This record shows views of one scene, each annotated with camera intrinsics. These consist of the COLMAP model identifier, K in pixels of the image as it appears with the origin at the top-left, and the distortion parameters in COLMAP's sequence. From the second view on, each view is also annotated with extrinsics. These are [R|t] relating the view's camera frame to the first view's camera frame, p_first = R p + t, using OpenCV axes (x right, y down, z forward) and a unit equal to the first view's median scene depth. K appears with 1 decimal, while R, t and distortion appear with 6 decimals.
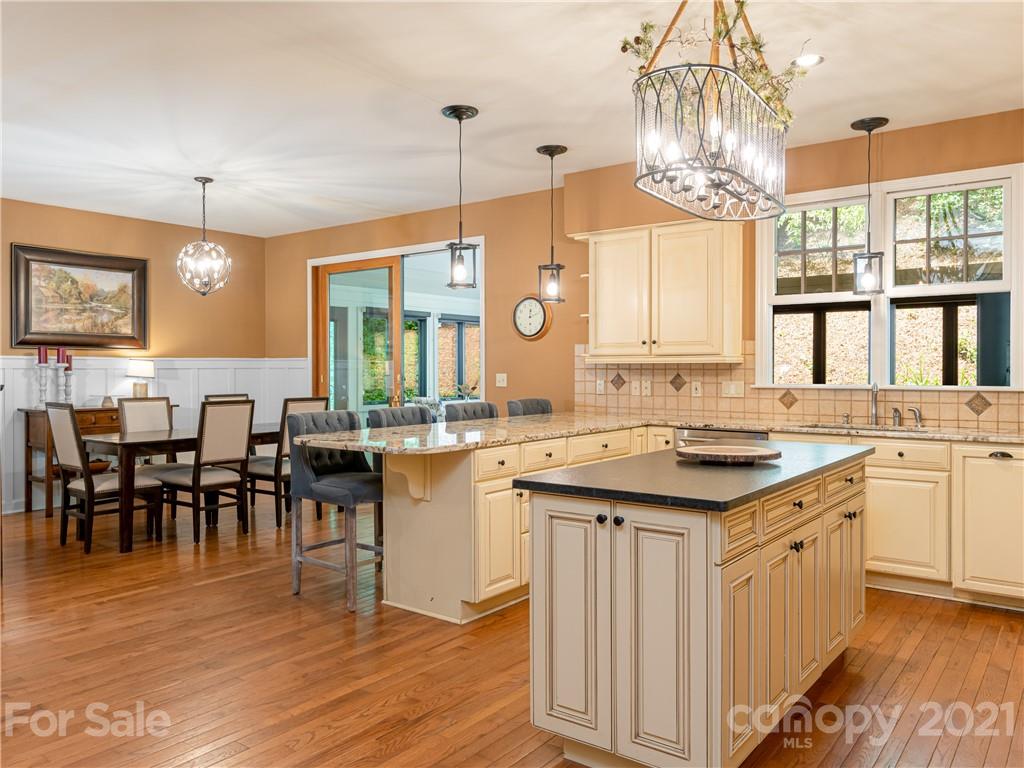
lens RADIAL K [[776.7, 0, 512.3], [0, 776.7, 379.1], [0, 0, 1]] dist [-0.013350, -0.001694]
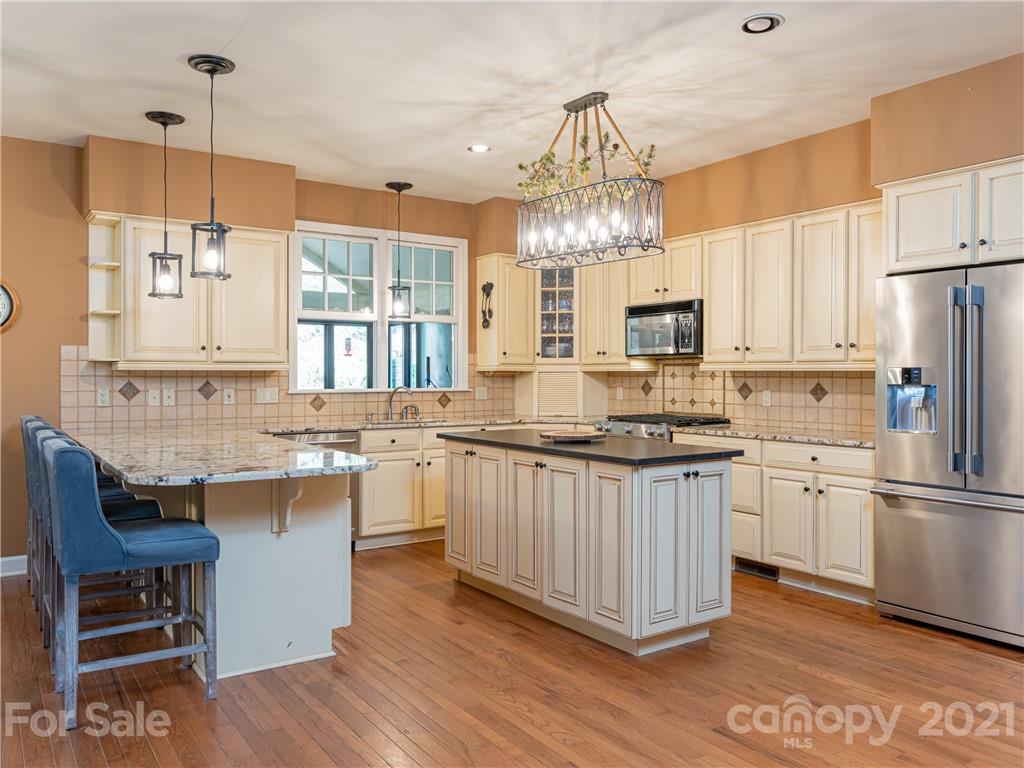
lens RADIAL K [[783.9, 0, 522.6], [0, 783.9, 387.8], [0, 0, 1]] dist [0.014014, 0.001502]
pose [[0.306055, -0.016205, 0.951876, -0.631019], [0.011525, 0.999845, 0.013316, -0.007442], [-0.951944, 0.006895, 0.306194, 0.359545]]
